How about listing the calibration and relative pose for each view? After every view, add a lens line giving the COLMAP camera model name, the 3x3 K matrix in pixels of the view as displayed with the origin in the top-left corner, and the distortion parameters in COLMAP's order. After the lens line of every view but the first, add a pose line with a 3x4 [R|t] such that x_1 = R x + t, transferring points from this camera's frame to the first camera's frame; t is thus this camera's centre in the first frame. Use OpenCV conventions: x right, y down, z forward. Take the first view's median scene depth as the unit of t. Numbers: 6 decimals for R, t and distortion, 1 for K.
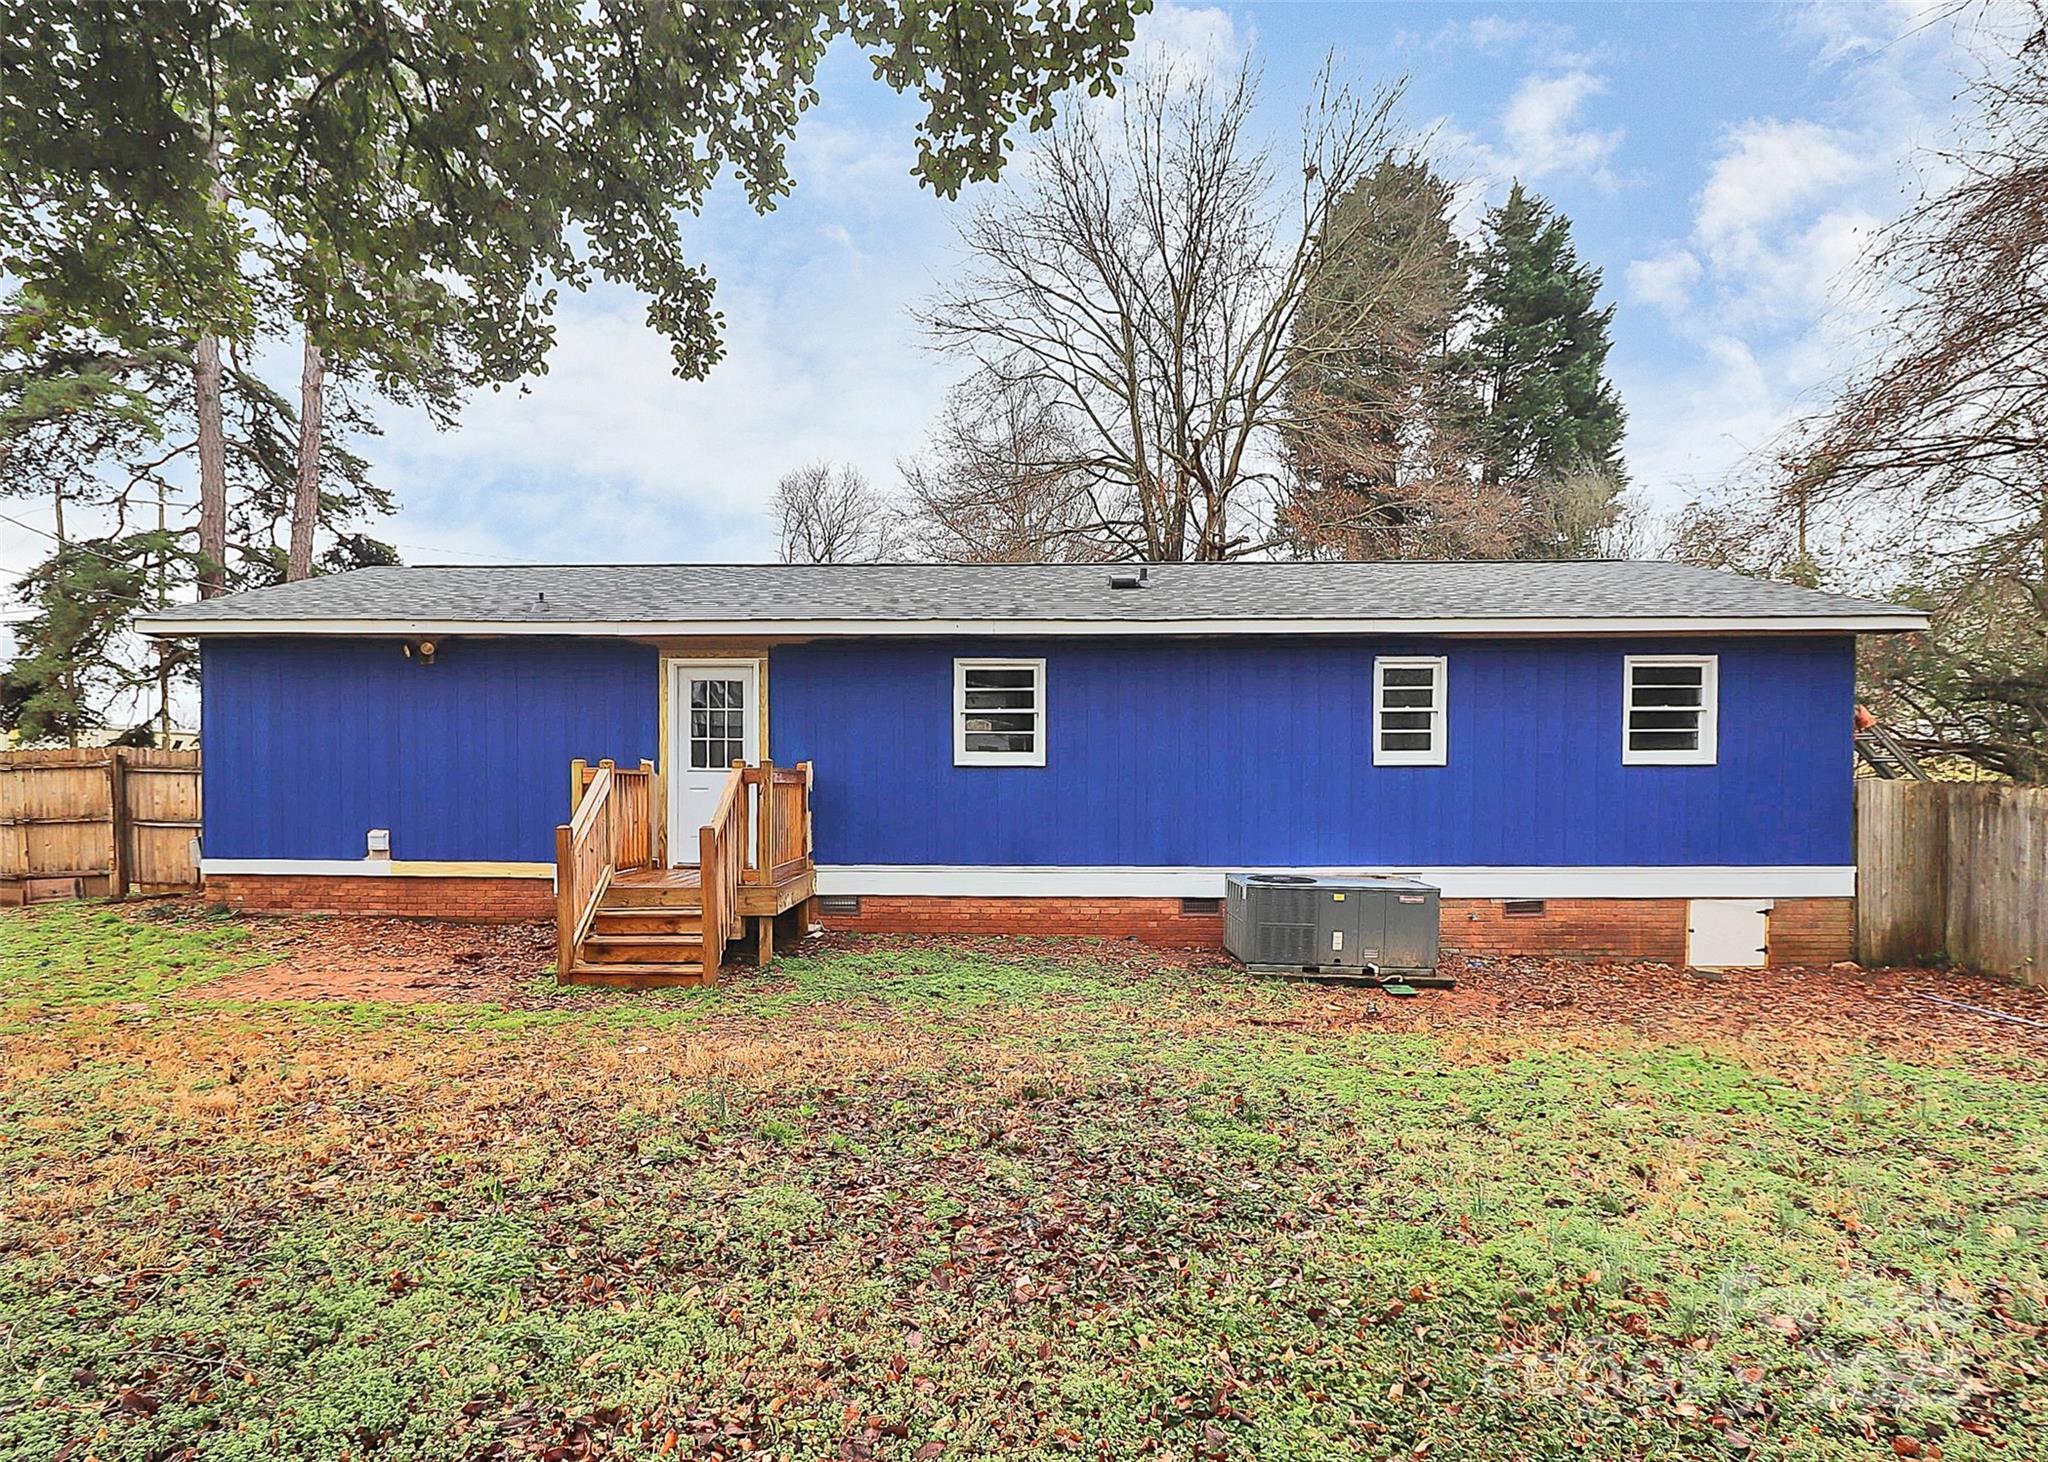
lens RADIAL K [[1622.0, 0, 1024.0], [0, 1622.0, 731.0], [0, 0, 1]] dist [-0.046884, -0.002226]
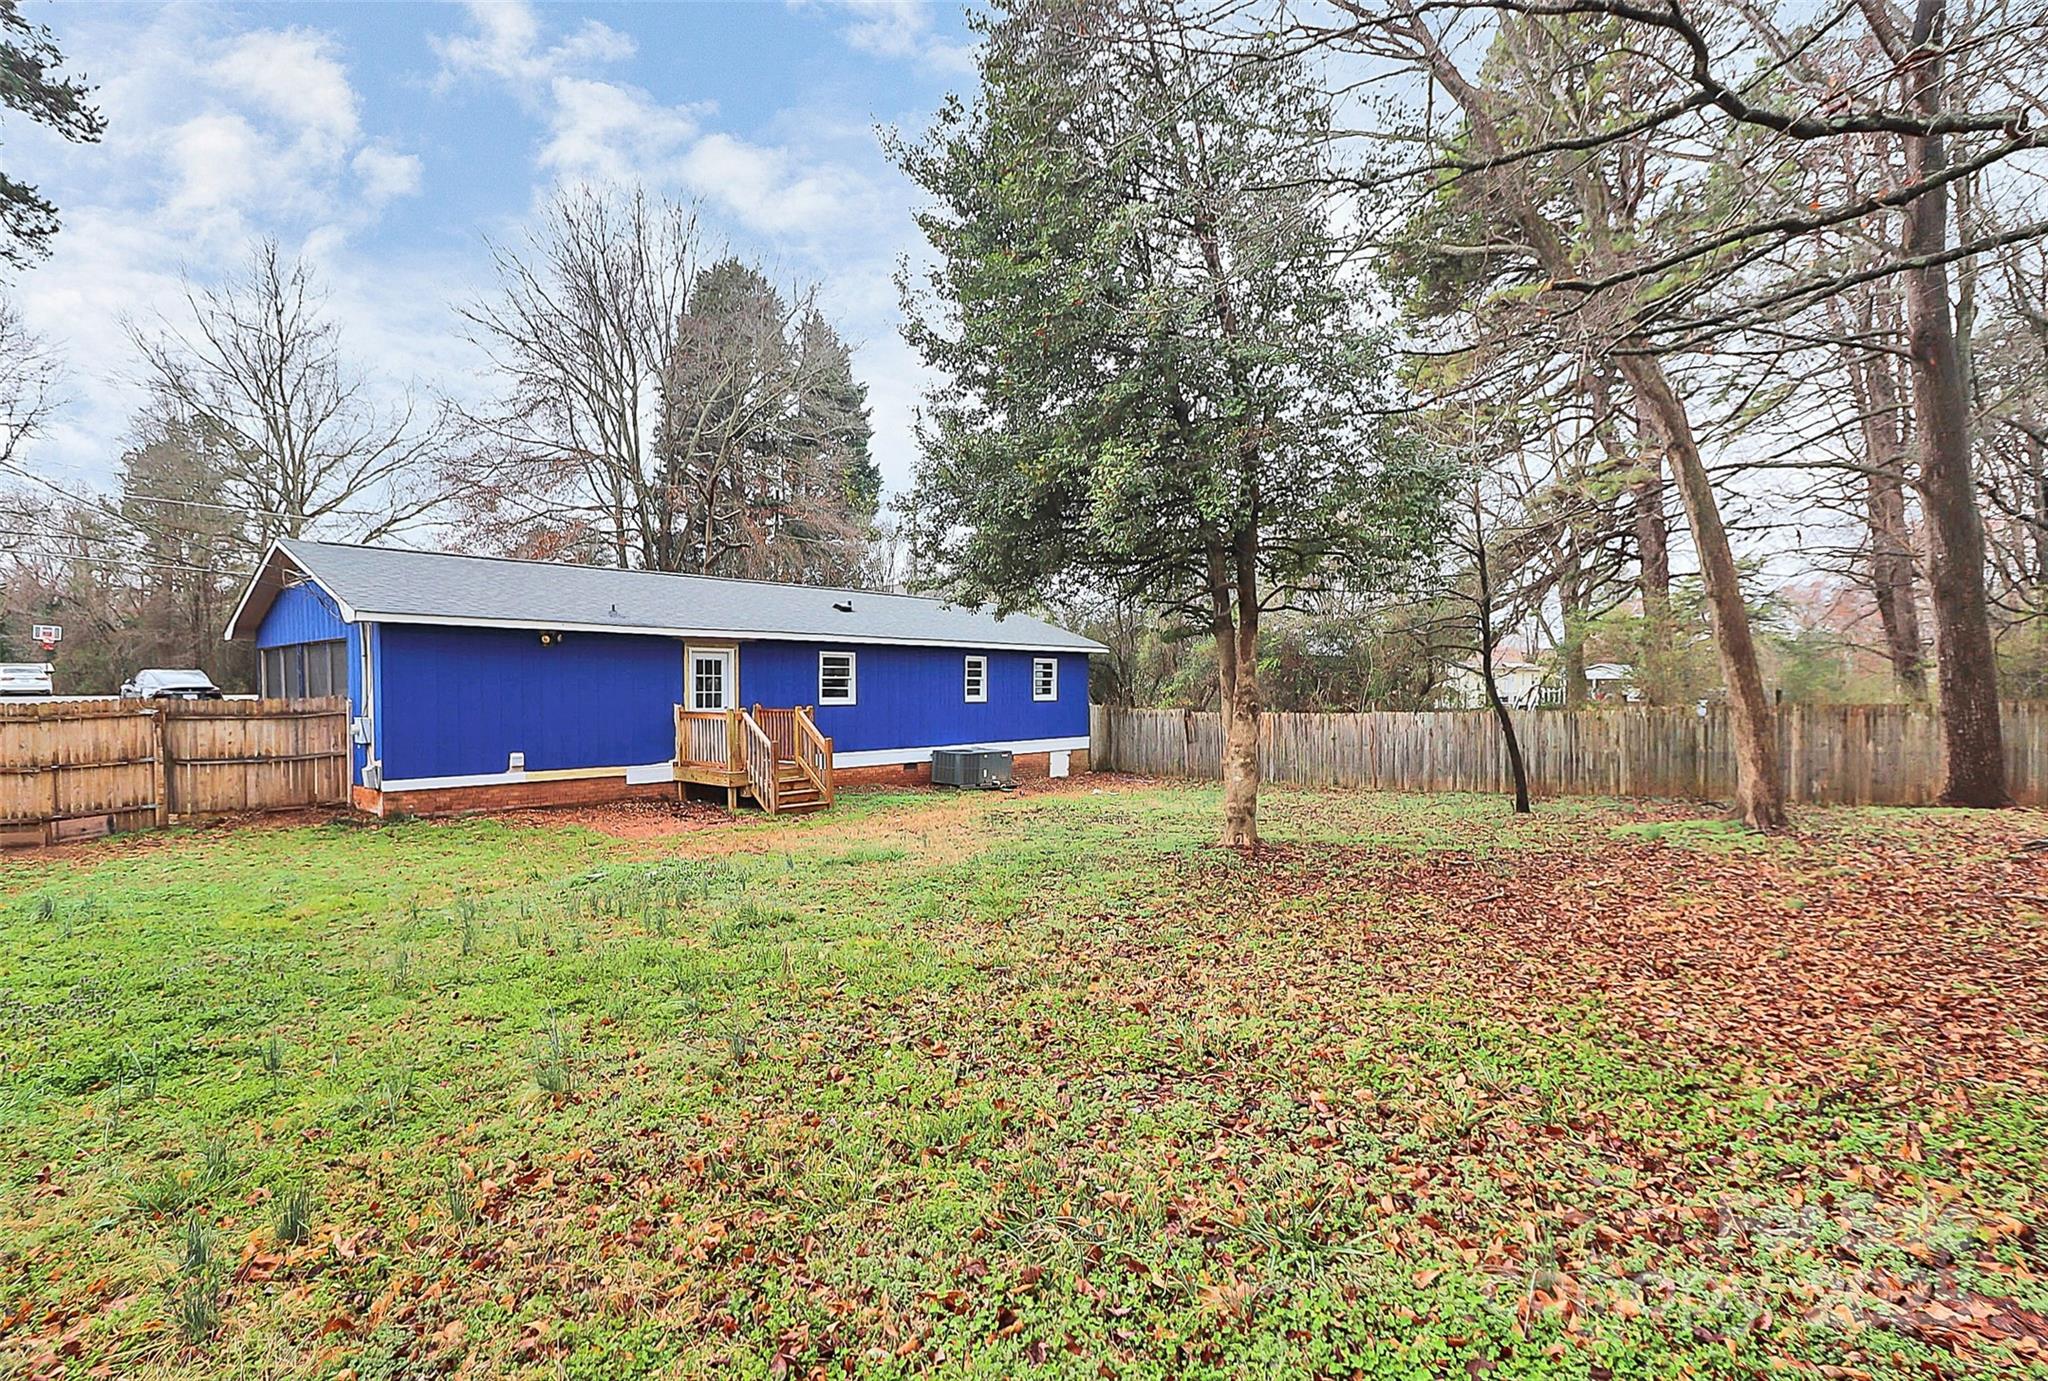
lens RADIAL K [[993.7, 0, 1028.7], [0, 993.7, 697.5], [0, 0, 1]] dist [-0.001496, -0.000341]
pose [[0.587401, -0.005389, 0.809278, -0.868331], [-0.001284, 0.999970, 0.007590, 0.003544], [-0.809295, -0.005498, 0.587376, 0.070623]]
